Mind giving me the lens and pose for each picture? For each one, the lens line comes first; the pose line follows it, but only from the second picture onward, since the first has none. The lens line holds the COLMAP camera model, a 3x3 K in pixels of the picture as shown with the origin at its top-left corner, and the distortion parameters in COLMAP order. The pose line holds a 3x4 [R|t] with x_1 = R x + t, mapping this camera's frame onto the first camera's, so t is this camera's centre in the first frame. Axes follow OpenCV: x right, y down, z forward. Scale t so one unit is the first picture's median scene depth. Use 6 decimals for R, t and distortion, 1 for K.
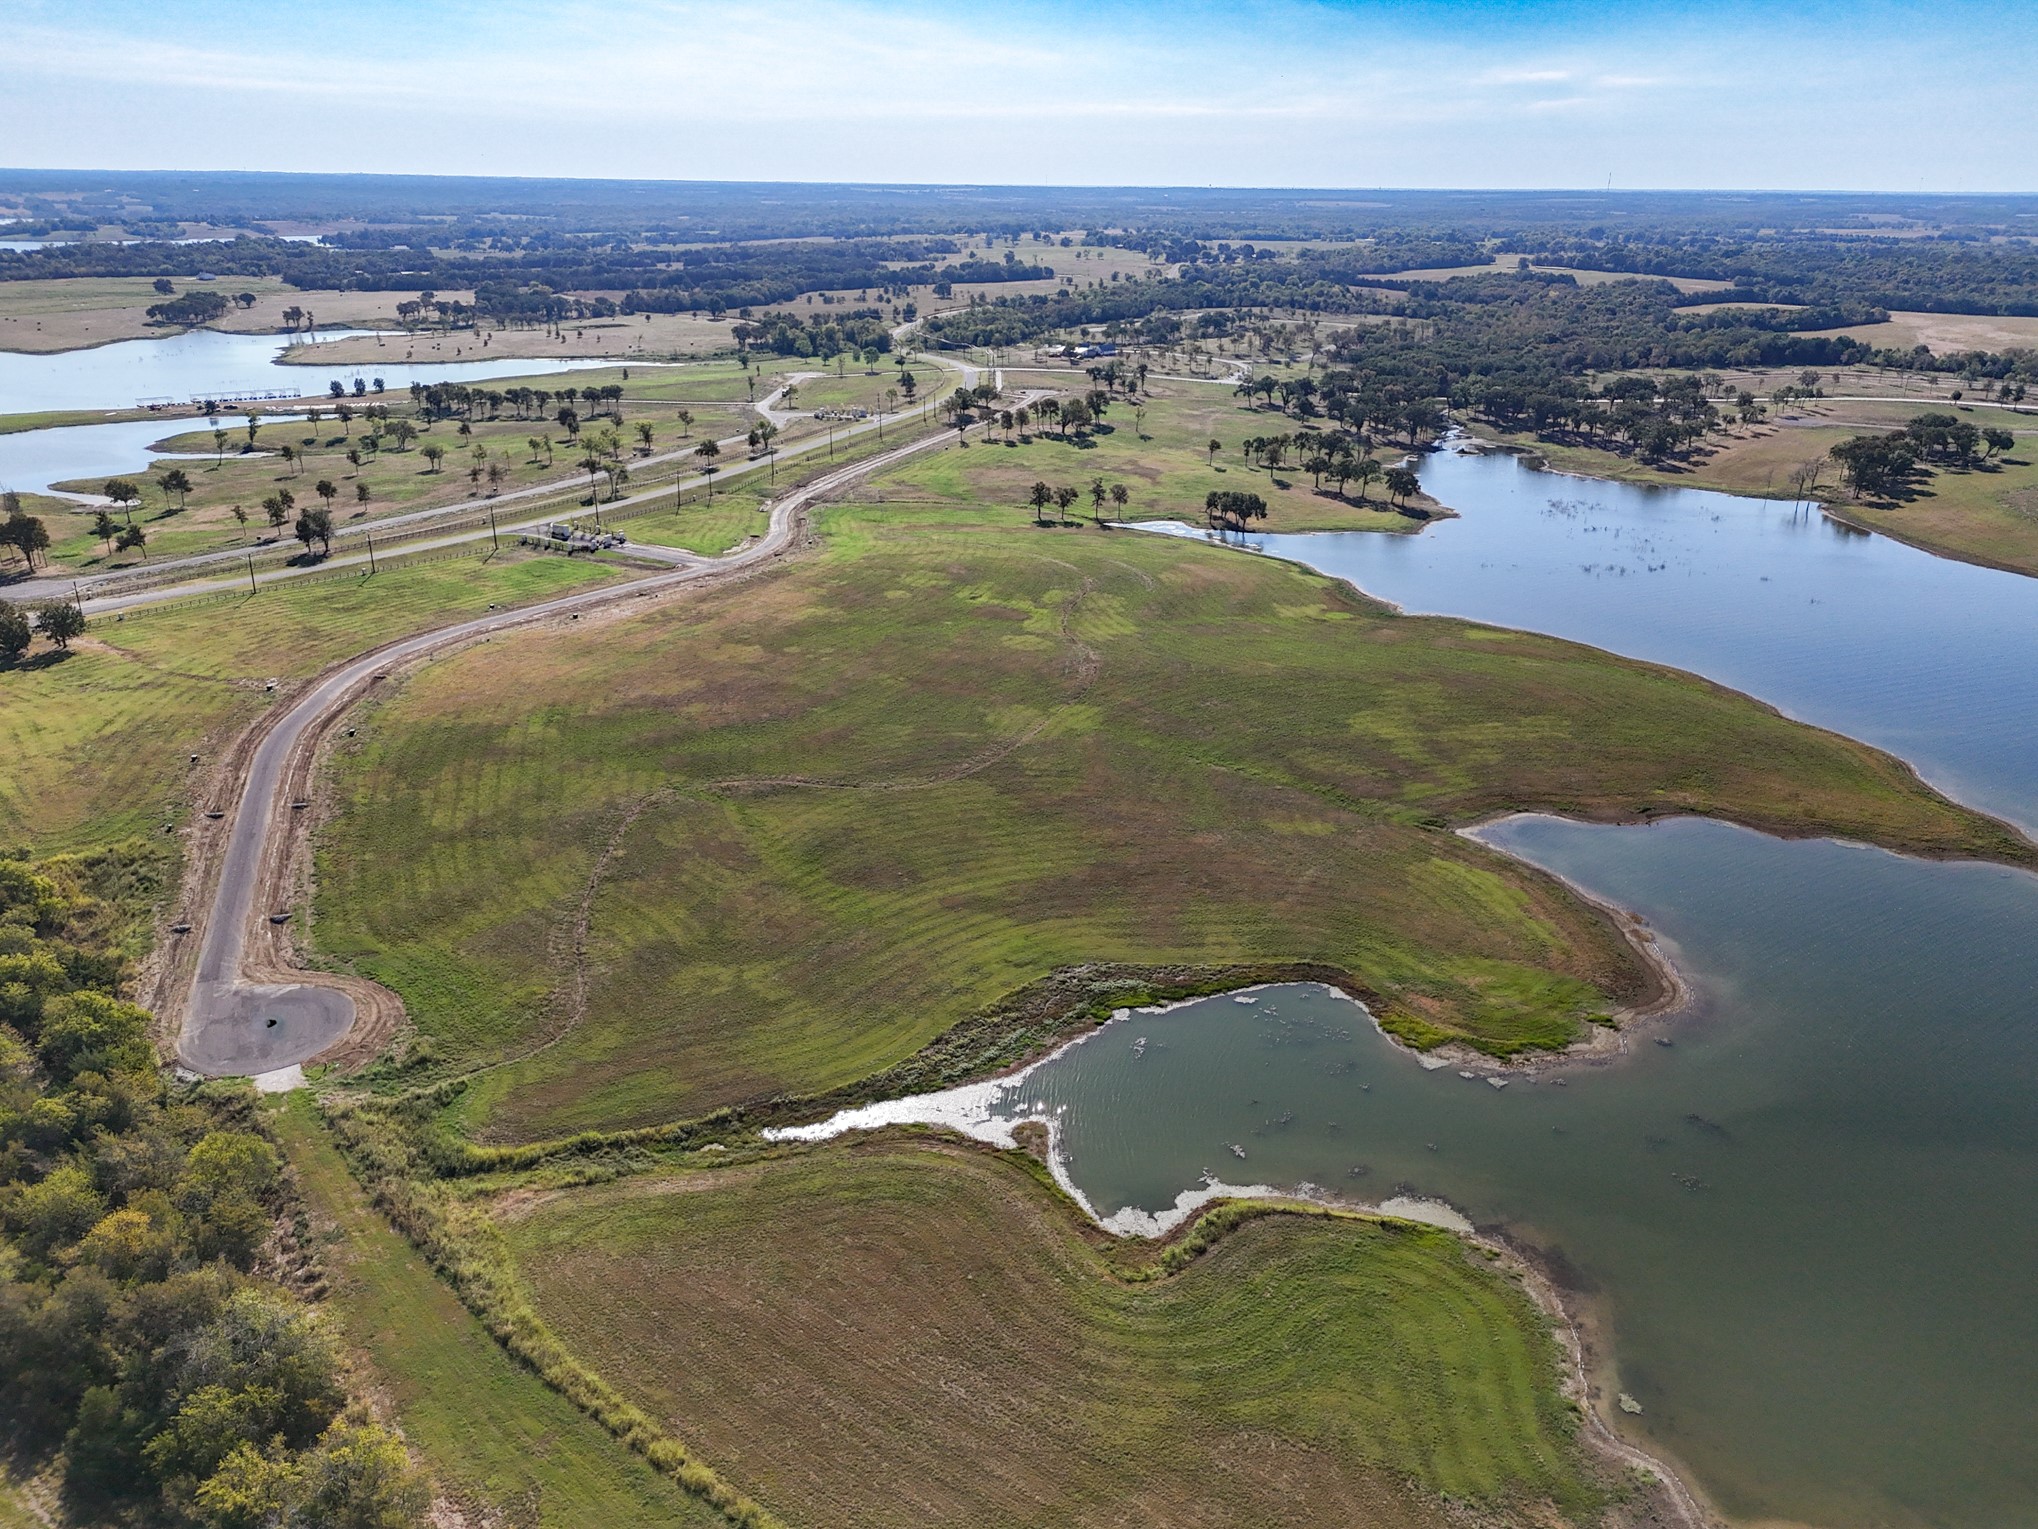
lens RADIAL K [[1497.9, 0, 1022.1], [0, 1497.9, 769.2], [0, 0, 1]] dist [0.059274, -0.055940]
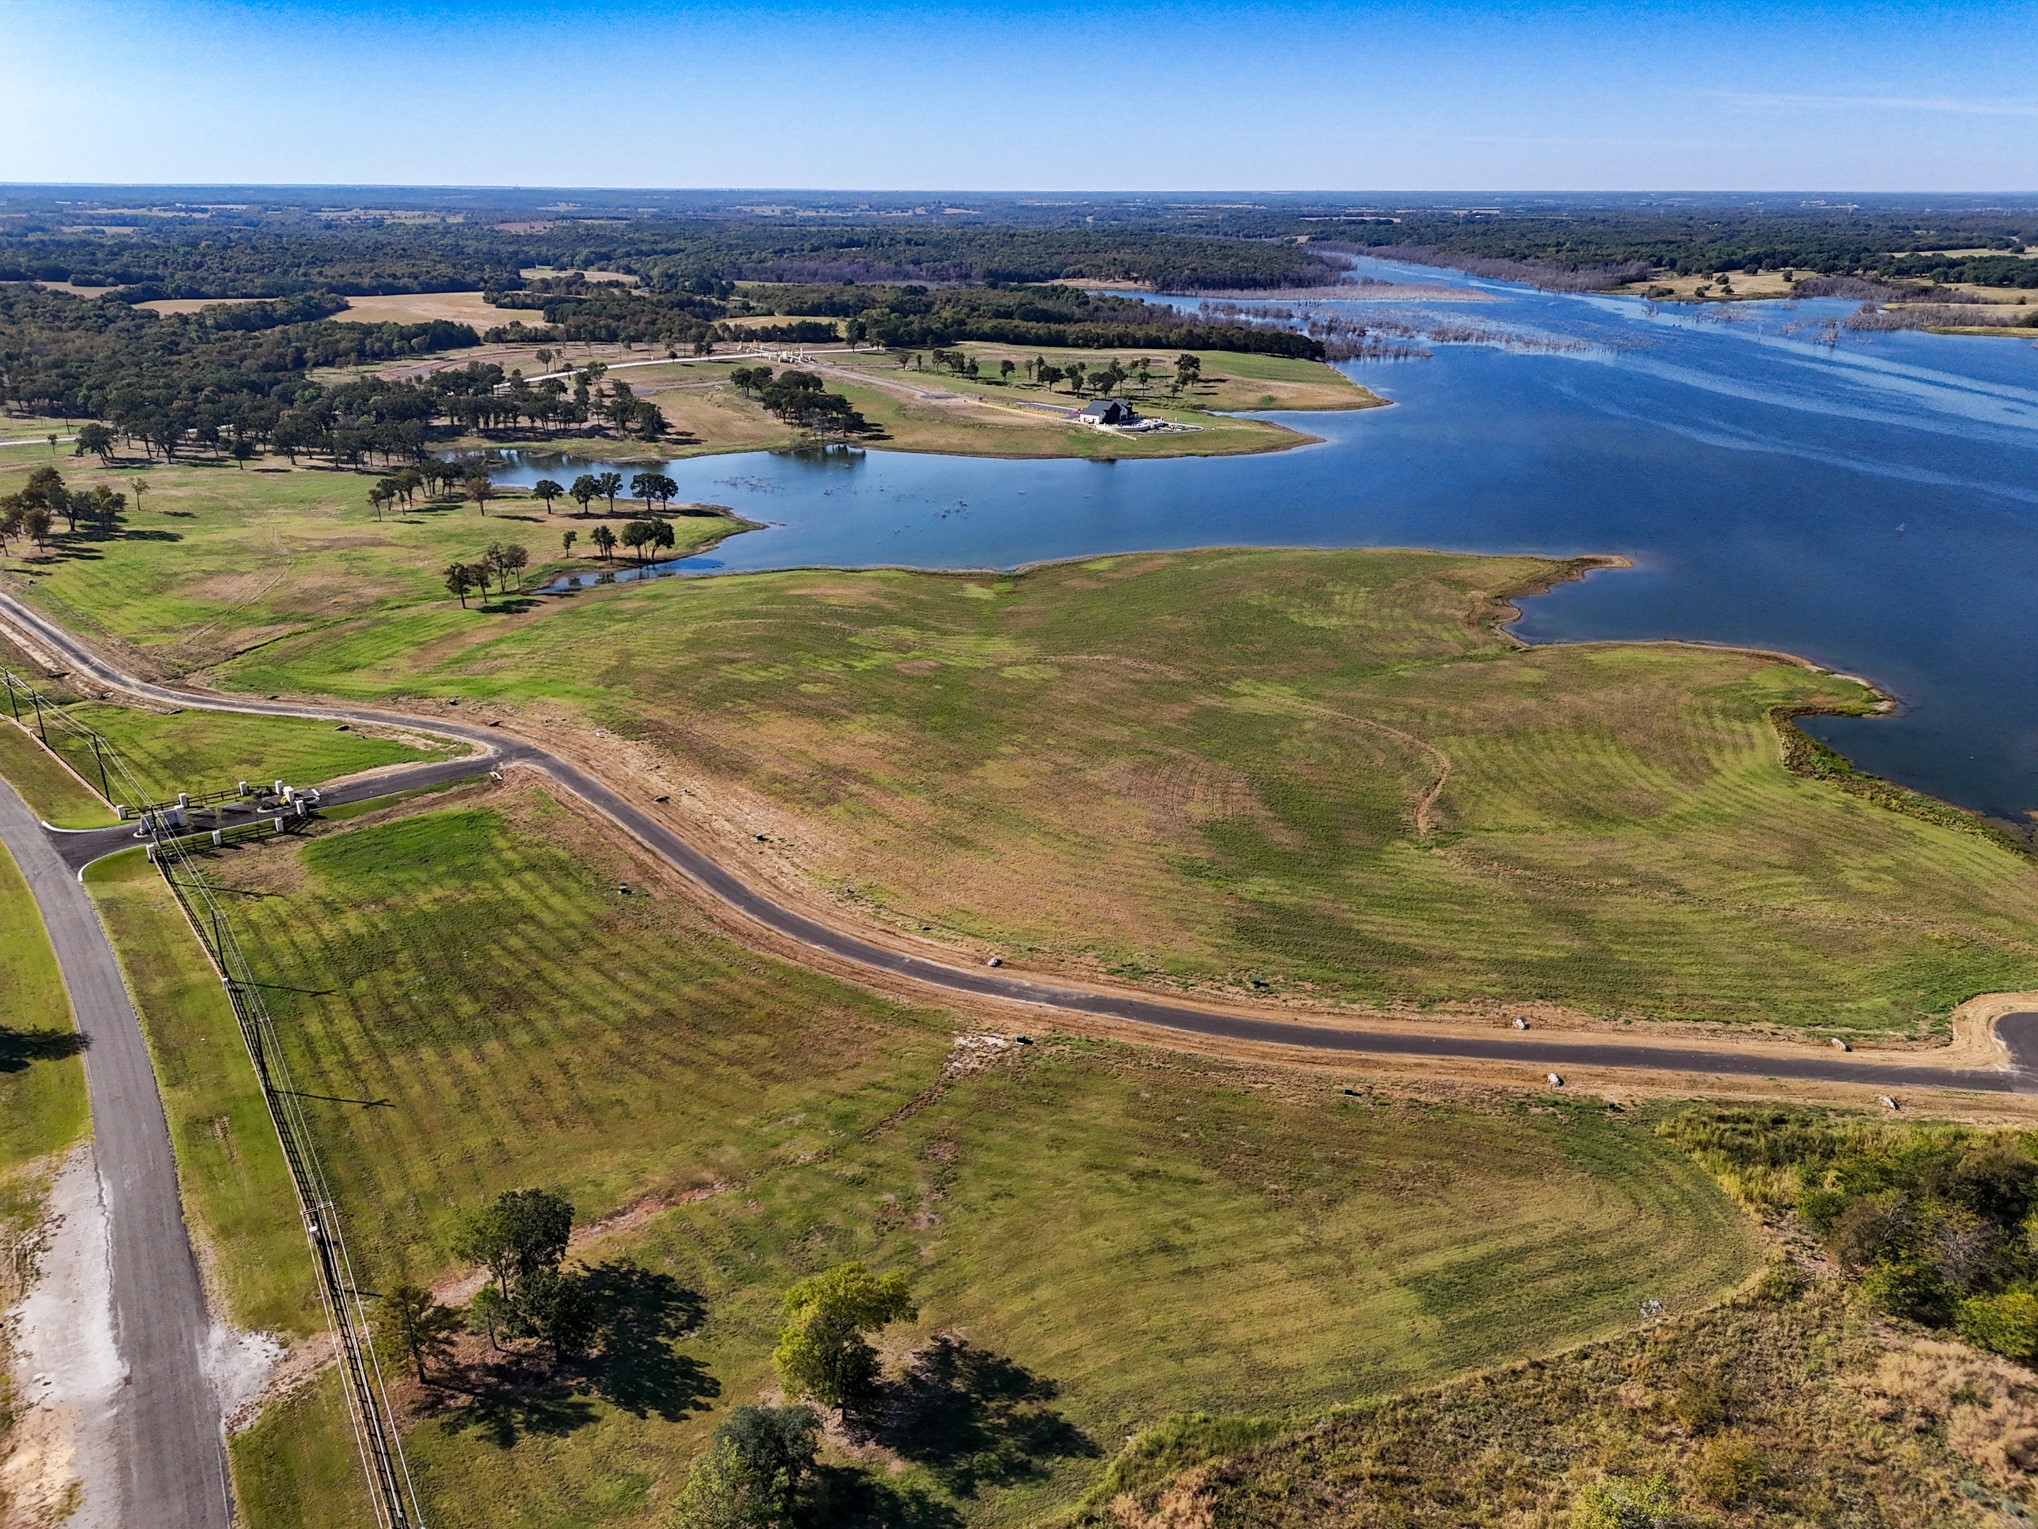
lens RADIAL K [[1497.9, 0, 1022.1], [0, 1497.9, 769.2], [0, 0, 1]] dist [0.059274, -0.055940]
pose [[0.361138, -0.346853, 0.865605, -0.426190], [0.341588, 0.912936, 0.223305, -0.123902], [-0.867696, 0.215036, 0.448177, 0.314476]]
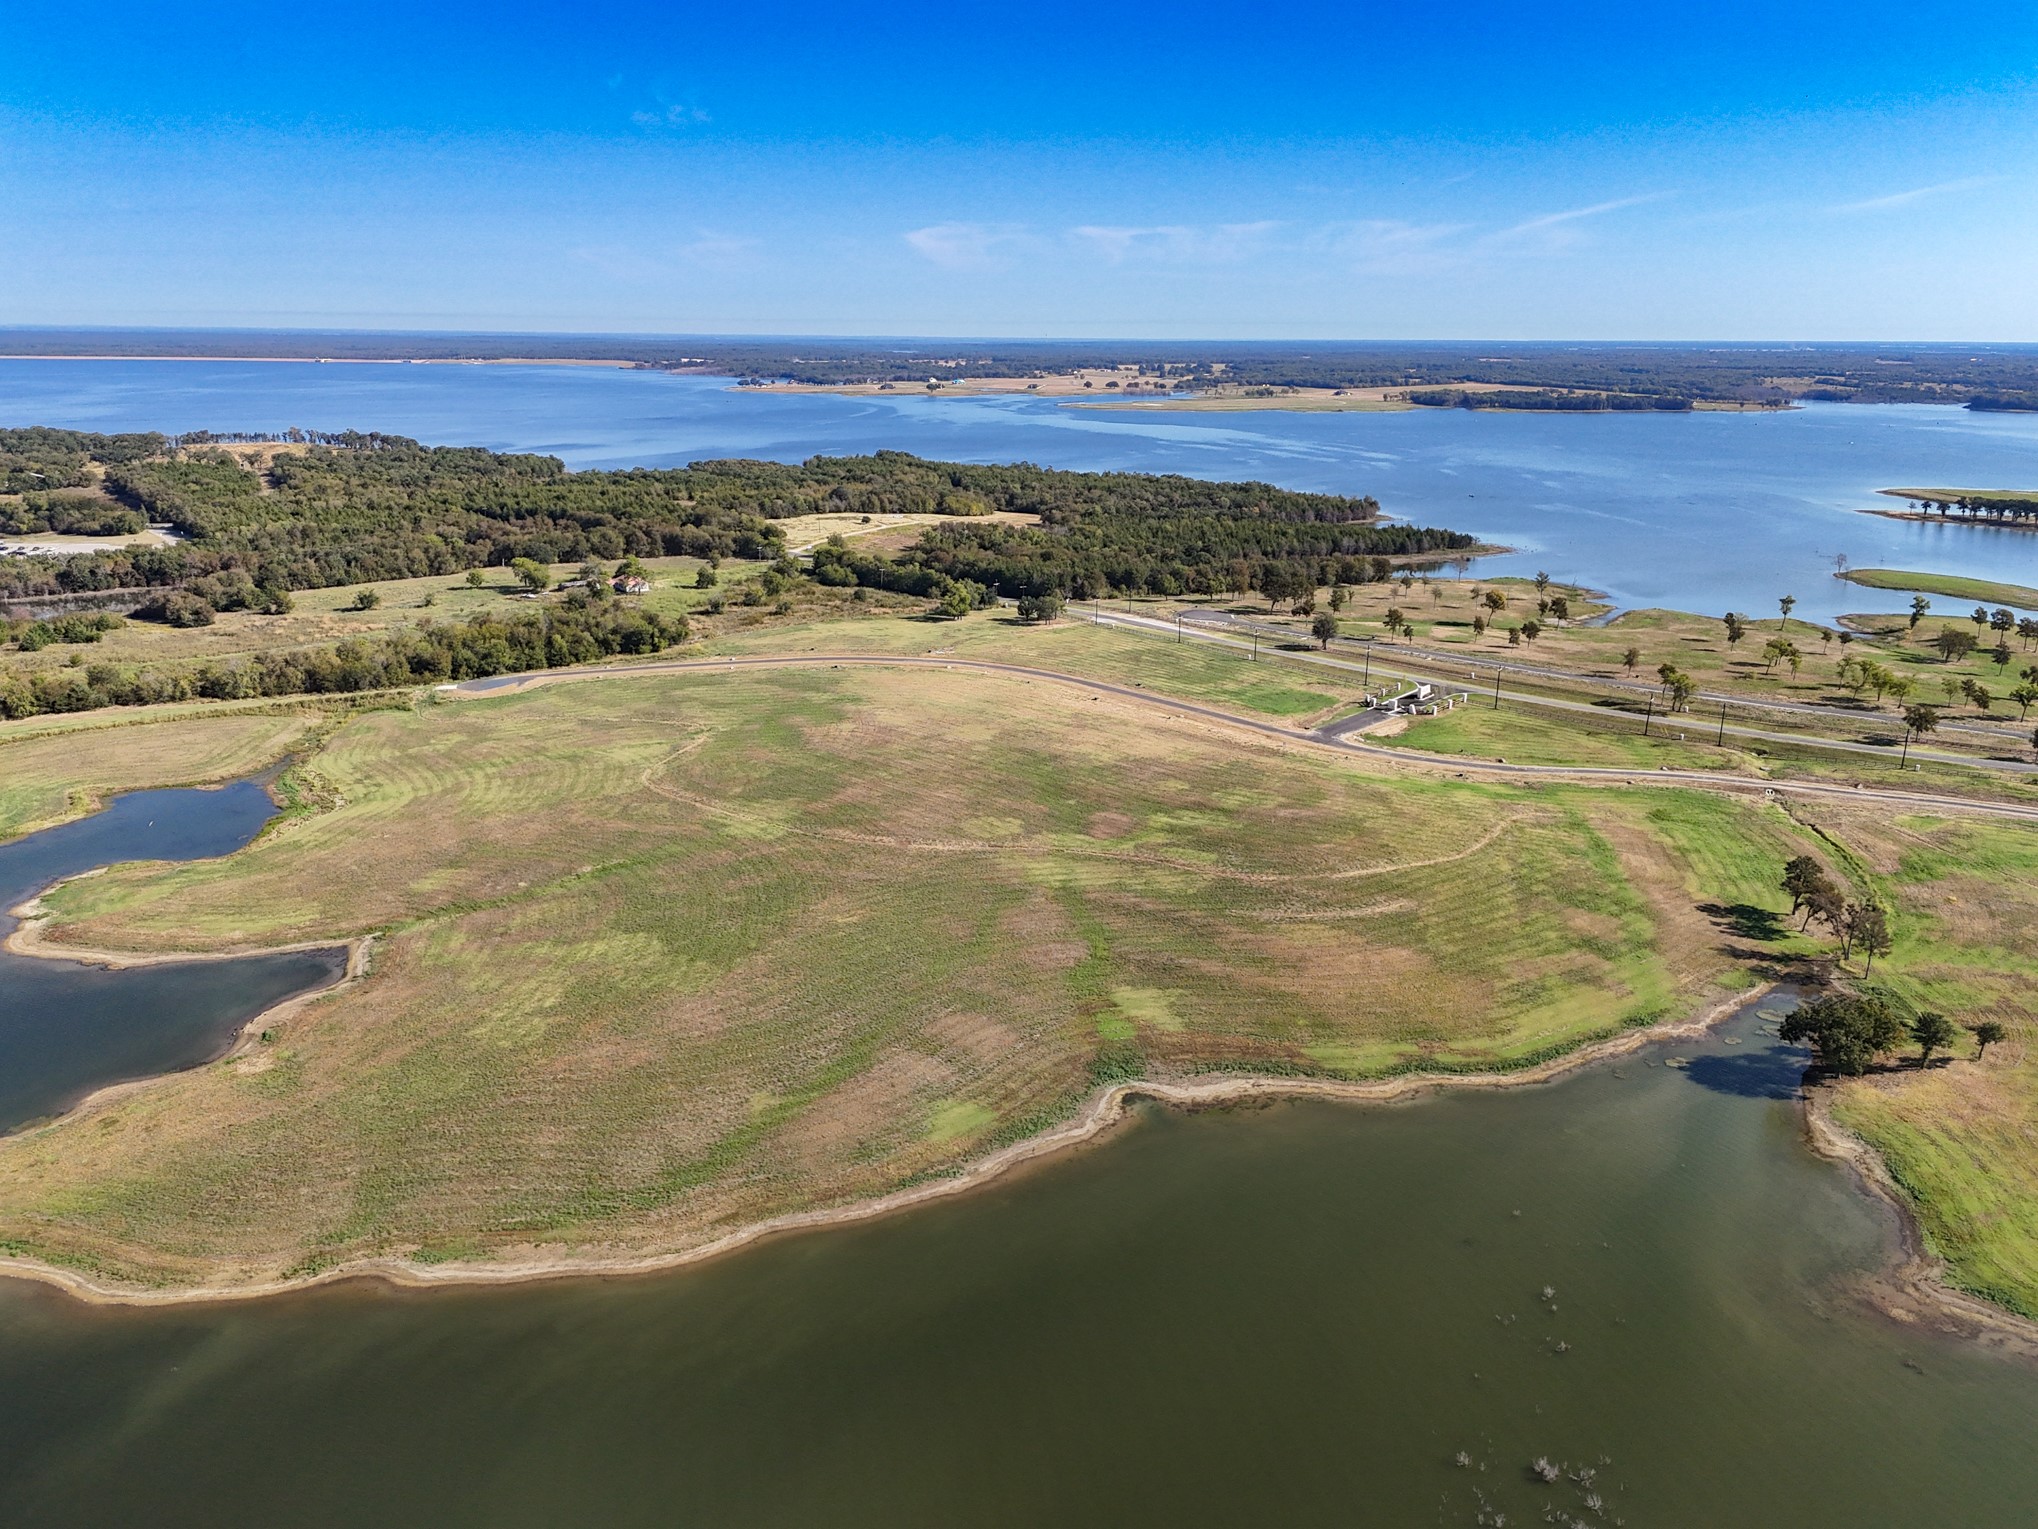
lens RADIAL K [[1497.9, 0, 1022.1], [0, 1497.9, 769.2], [0, 0, 1]] dist [0.059274, -0.055940]
pose [[-0.210403, 0.262286, -0.941773, 0.438114], [-0.367391, 0.871510, 0.324797, -0.216659], [0.905955, 0.414338, -0.087007, 0.562634]]
